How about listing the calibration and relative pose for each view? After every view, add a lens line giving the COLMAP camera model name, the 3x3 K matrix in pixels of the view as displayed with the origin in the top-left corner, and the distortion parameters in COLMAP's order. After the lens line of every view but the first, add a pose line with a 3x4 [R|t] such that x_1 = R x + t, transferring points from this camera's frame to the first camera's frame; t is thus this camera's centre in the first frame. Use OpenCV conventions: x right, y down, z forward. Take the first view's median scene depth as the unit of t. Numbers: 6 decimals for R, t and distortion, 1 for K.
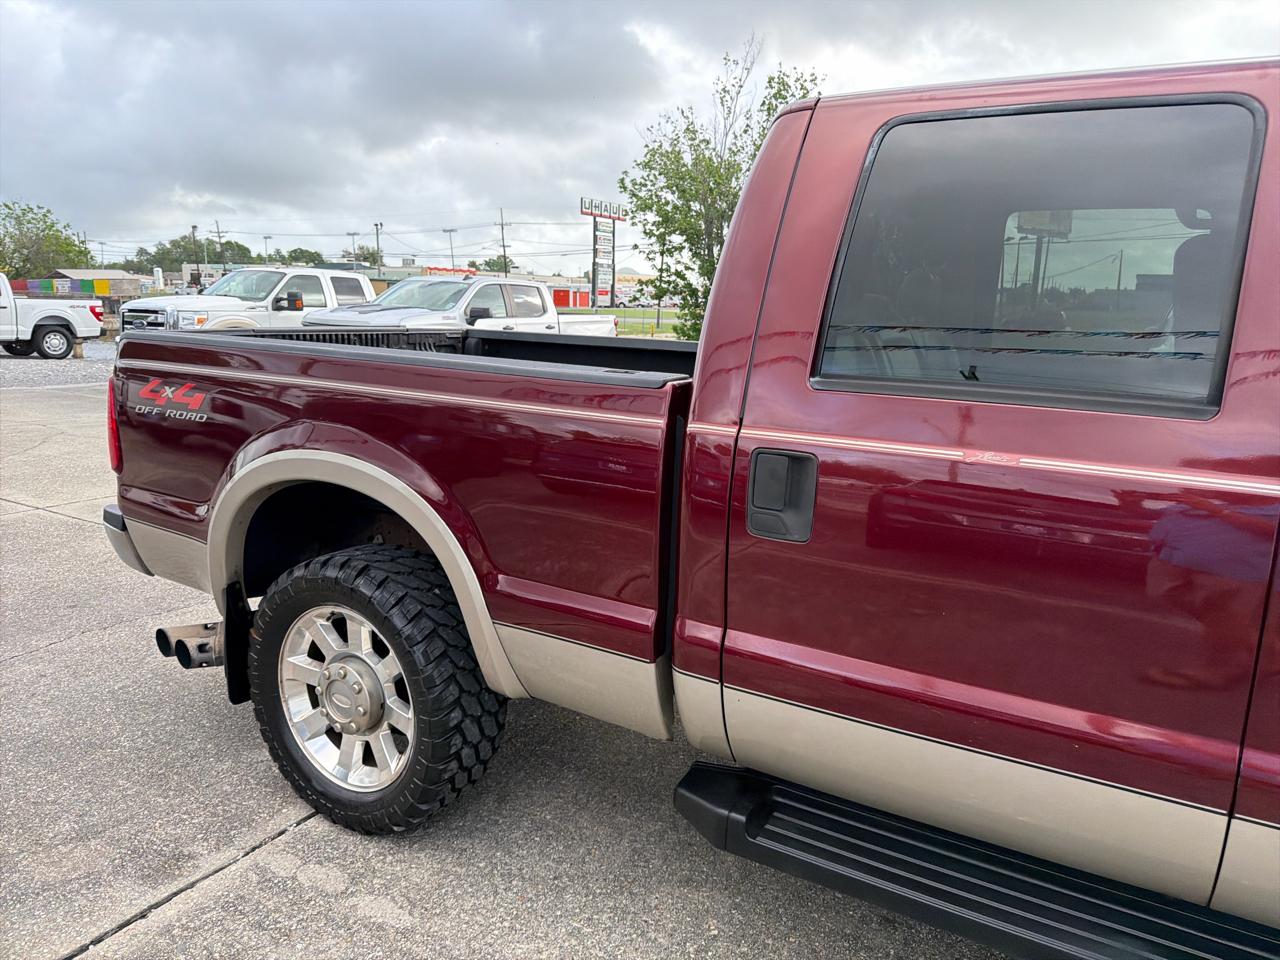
lens RADIAL K [[909.4, 0, 640.0], [0, 909.4, 480.0], [0, 0, 1]] dist [0.001253, -0.006722]
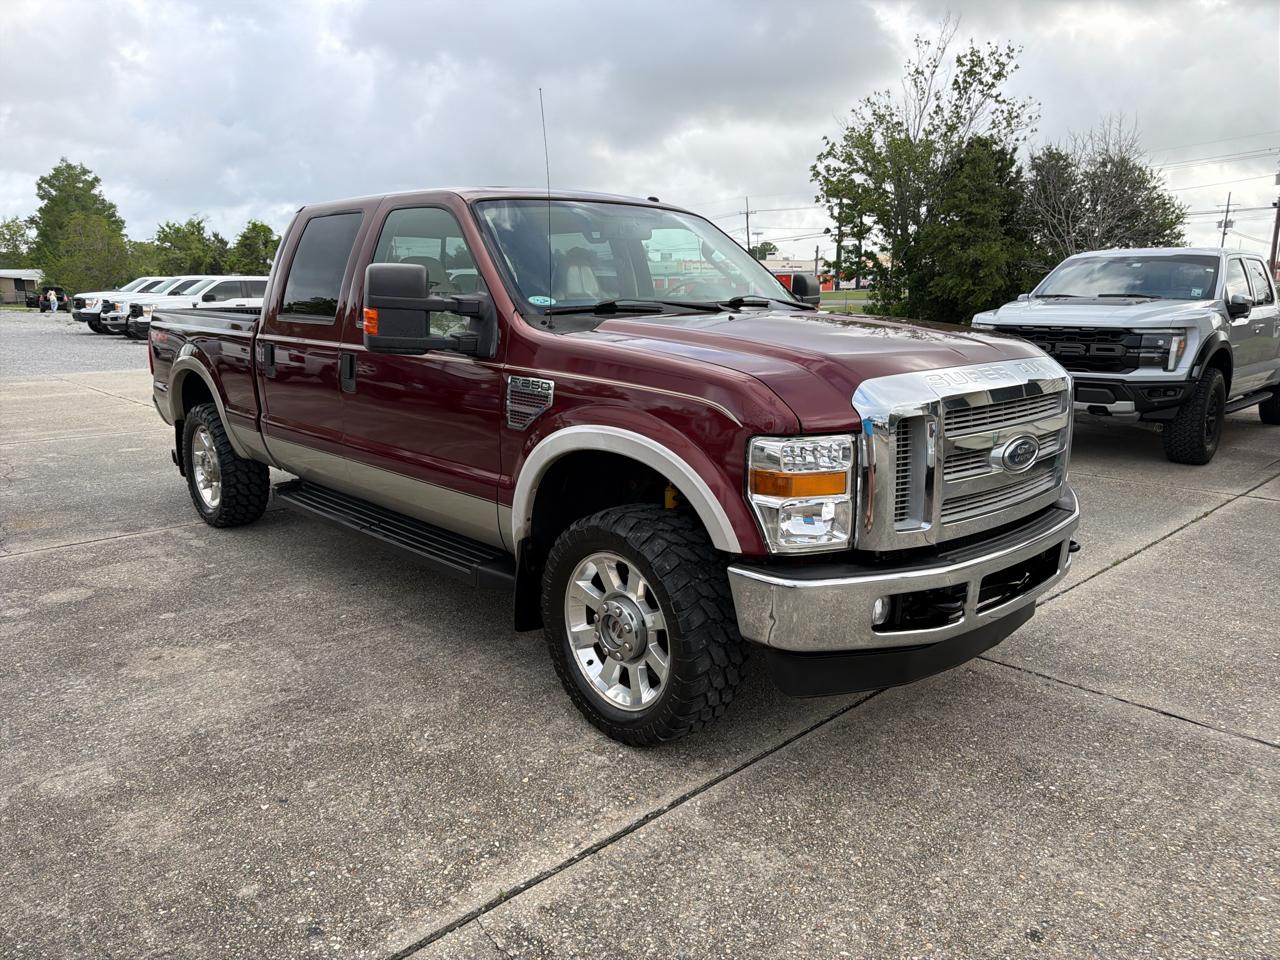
lens RADIAL K [[889.2, 0, 637.3], [0, 889.2, 490.0], [0, 0, 1]] dist [0.036333, -0.054870]
pose [[0.959728, 0.032744, -0.279016, 0.963460], [-0.024846, 0.999186, 0.031796, 0.143076], [0.279830, -0.023583, 0.959760, -0.616862]]
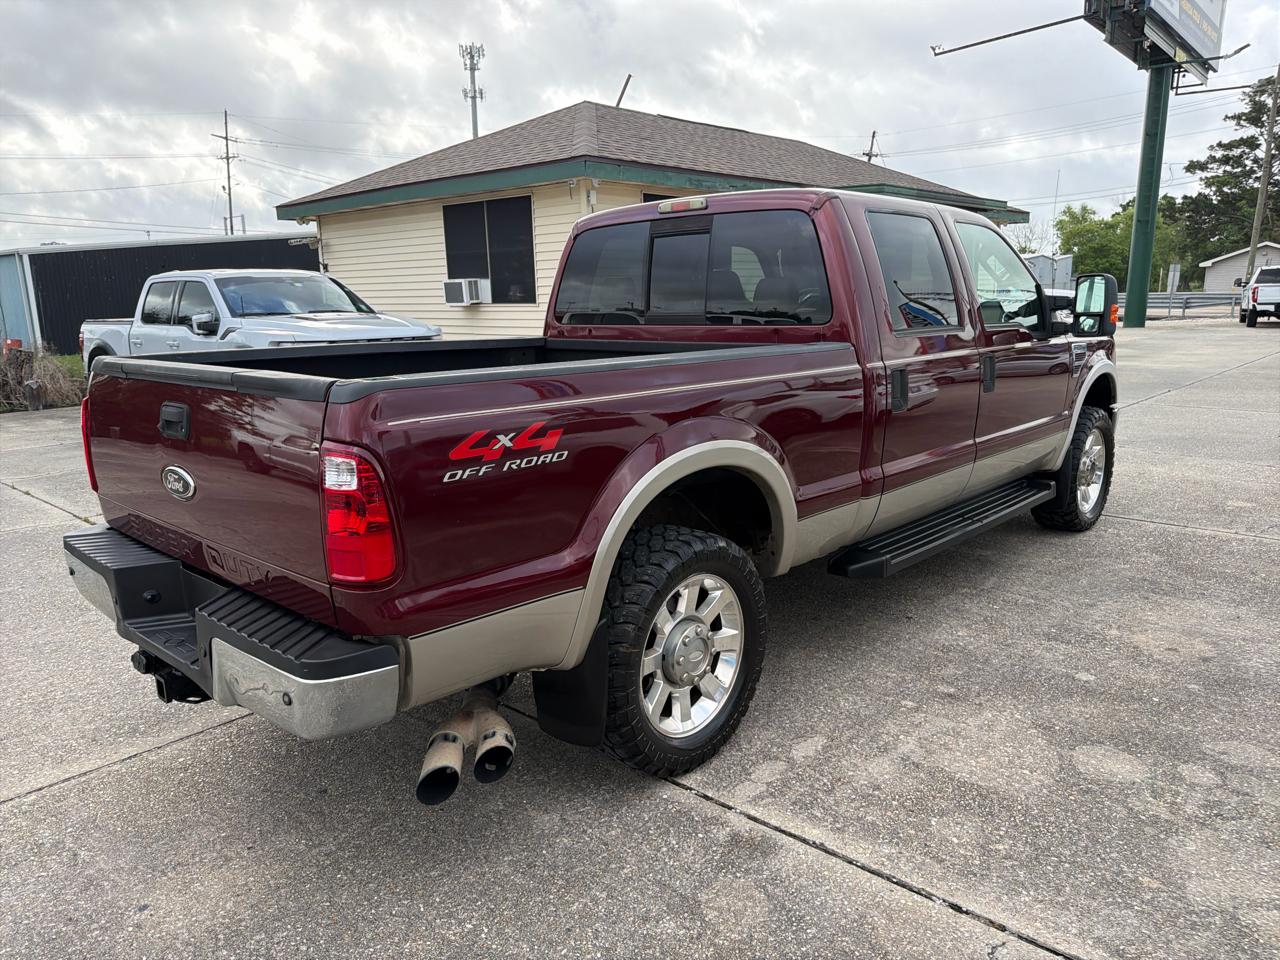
lens RADIAL K [[889.2, 0, 637.3], [0, 889.2, 490.0], [0, 0, 1]] dist [0.036333, -0.054870]
pose [[0.217684, -0.239468, 0.946186, -0.982183], [0.201567, 0.959566, 0.196481, -0.146341], [-0.954979, 0.147949, 0.257151, 0.533689]]
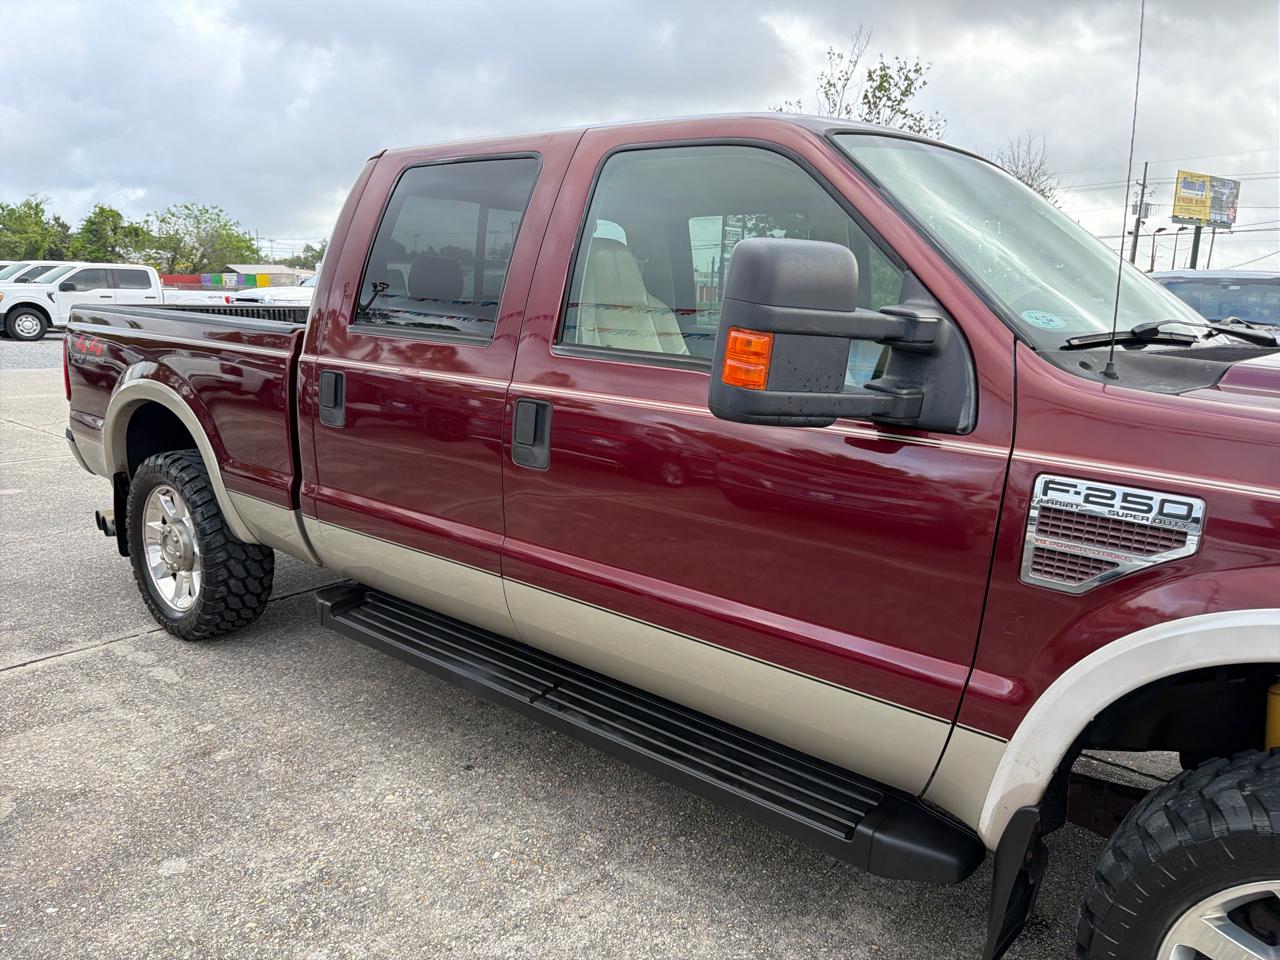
lens RADIAL K [[904.1, 0, 630.1], [0, 904.1, 484.0], [0, 0, 1]] dist [0.008265, -0.007049]
pose [[0.987433, 0.034643, -0.154191, 0.463653], [-0.032947, 0.999365, 0.013537, 0.064030], [0.154563, -0.008287, 0.987948, -0.257243]]
